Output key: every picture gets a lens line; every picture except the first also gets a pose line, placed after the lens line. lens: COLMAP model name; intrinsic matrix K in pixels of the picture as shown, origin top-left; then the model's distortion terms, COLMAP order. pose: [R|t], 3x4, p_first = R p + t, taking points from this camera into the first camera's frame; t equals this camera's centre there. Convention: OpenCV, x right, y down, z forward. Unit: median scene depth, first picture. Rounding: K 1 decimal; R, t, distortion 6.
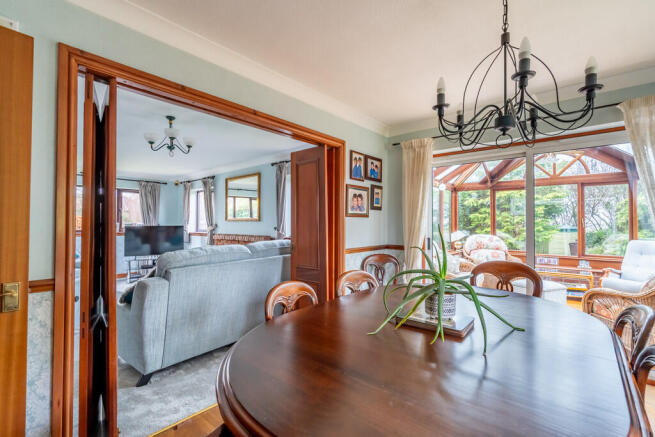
lens RADIAL K [[308.2, 0, 326.9], [0, 308.2, 218.3], [0, 0, 1]] dist [0.001175, 0.000295]
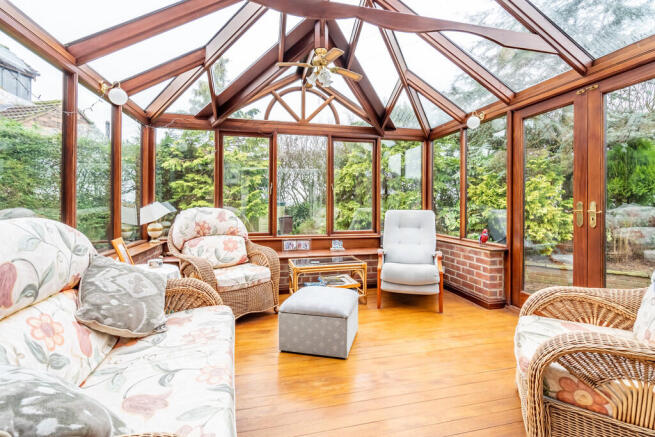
lens RADIAL K [[308.2, 0, 330.9], [0, 308.2, 200.4], [0, 0, 1]] dist [0.001175, 0.000295]
pose [[0.594354, 0.003611, 0.804196, 0.200971], [-0.011799, 0.999921, 0.004231, 0.033863], [-0.804117, -0.012003, 0.594350, 0.494403]]
